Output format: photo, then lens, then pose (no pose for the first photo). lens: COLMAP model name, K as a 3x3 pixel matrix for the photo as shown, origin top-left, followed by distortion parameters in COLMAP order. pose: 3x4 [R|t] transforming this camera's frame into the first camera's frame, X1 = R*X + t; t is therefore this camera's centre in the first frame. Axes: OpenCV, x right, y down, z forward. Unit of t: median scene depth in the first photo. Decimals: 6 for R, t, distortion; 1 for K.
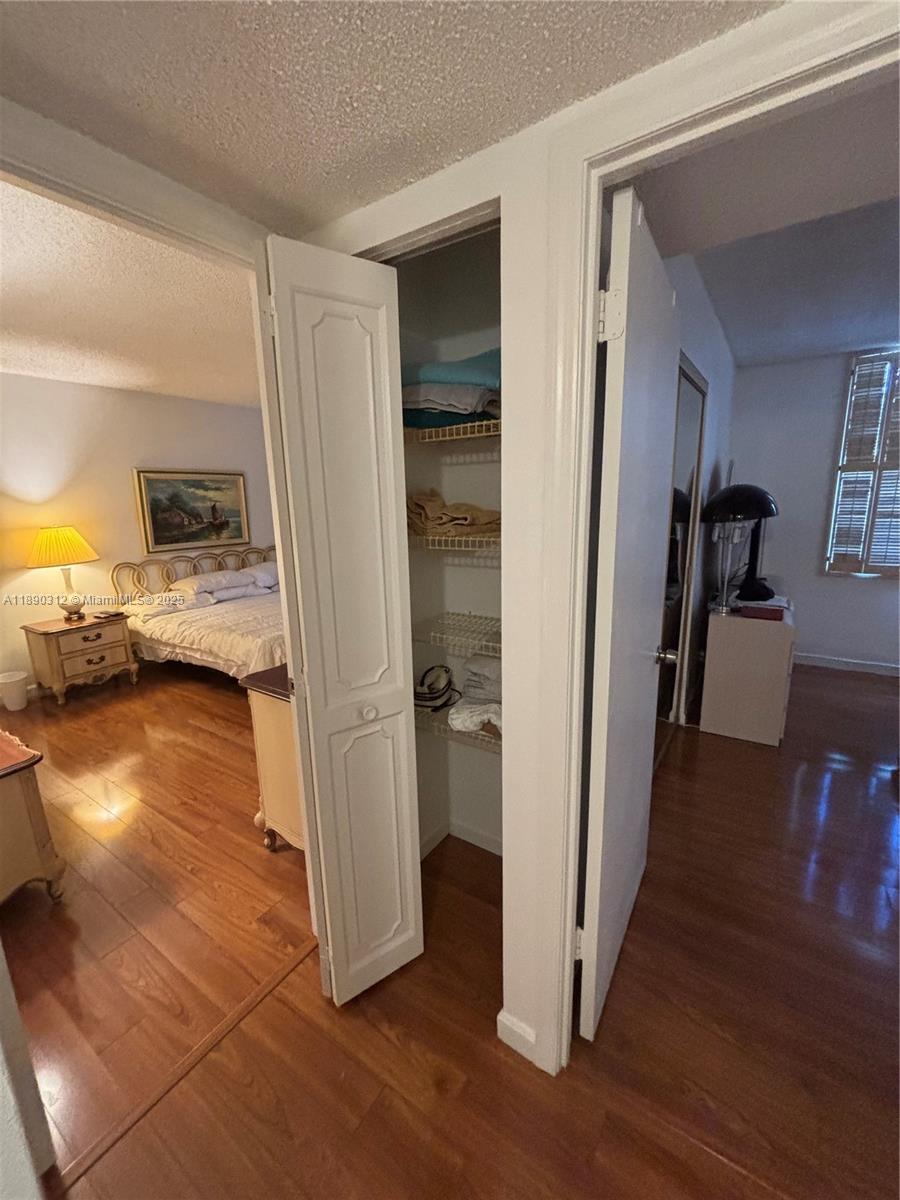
lens RADIAL K [[490.0, 0, 450.0], [0, 490.0, 600.0], [0, 0, 1]] dist [0.001238, -0.000045]
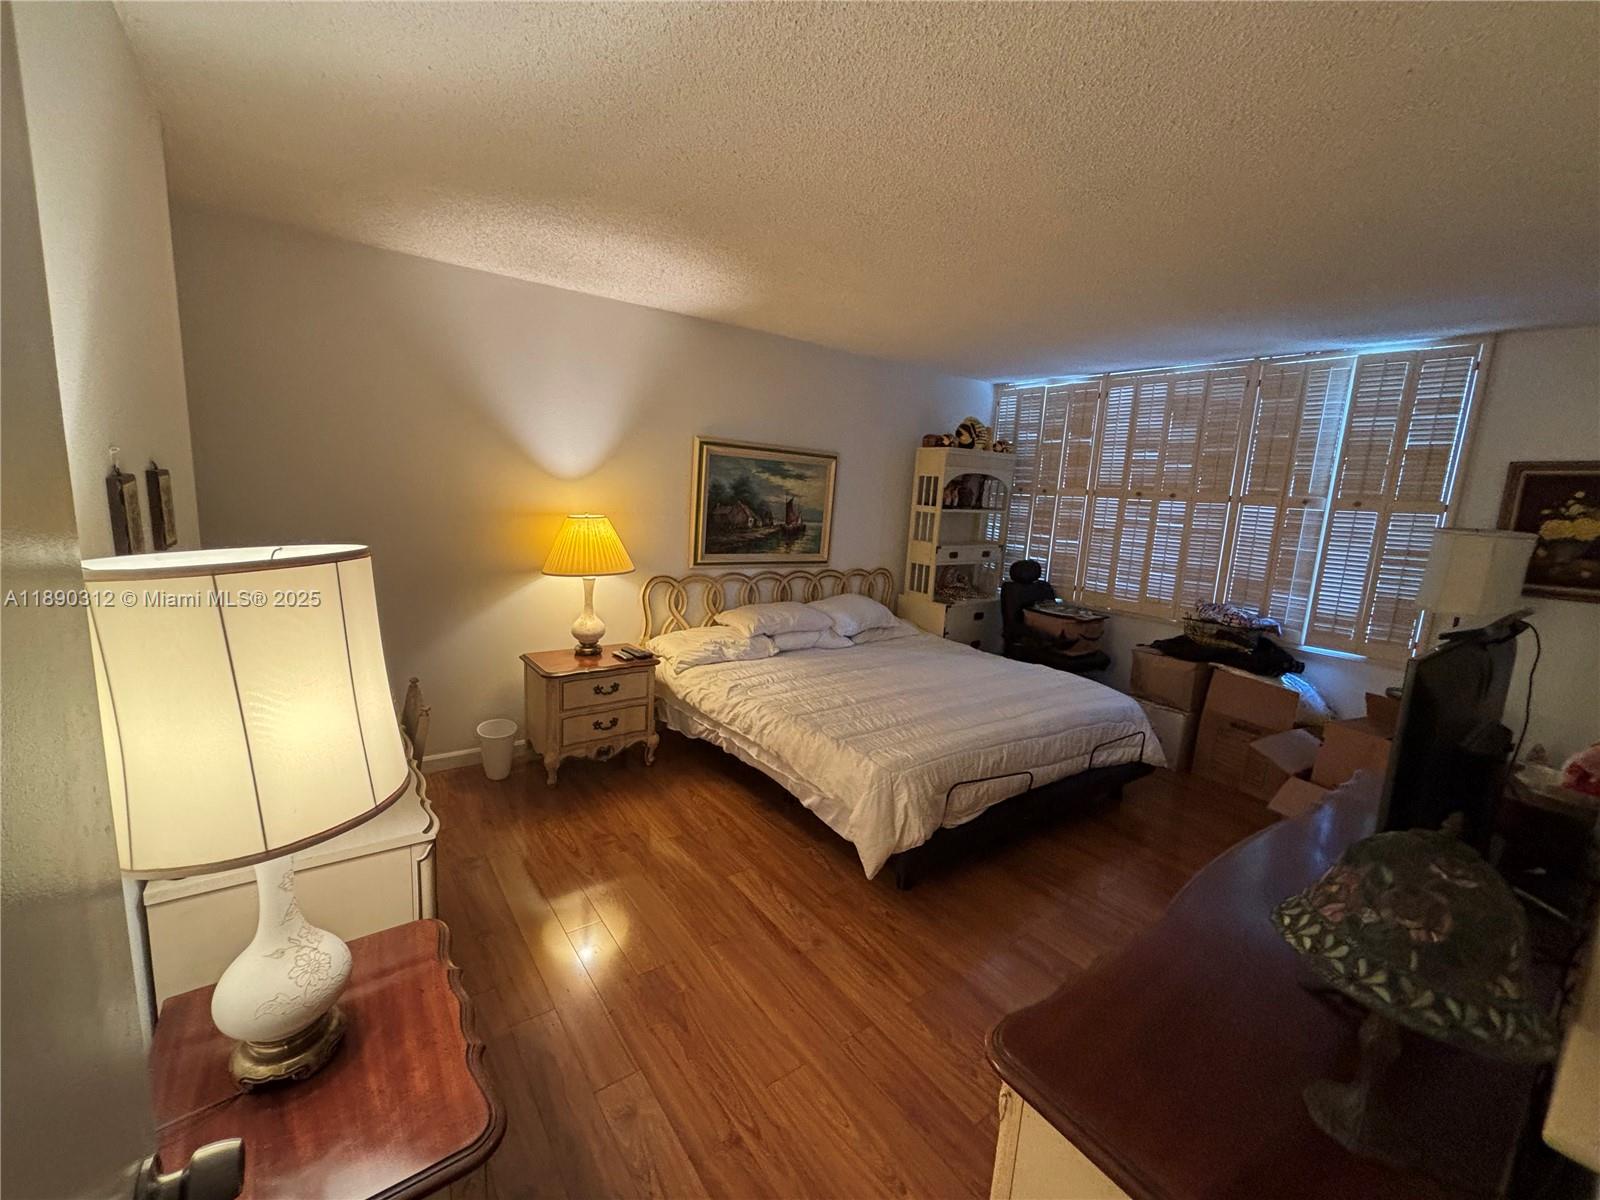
lens RADIAL K [[631.7, 0, 800.0], [0, 631.7, 600.0], [0, 0, 1]] dist [0.012073, -0.000009]
pose [[0.938575, 0.134089, -0.317958, -0.205189], [-0.149710, 0.988411, -0.025095, -0.048428], [0.310908, 0.071155, 0.947773, 0.238515]]
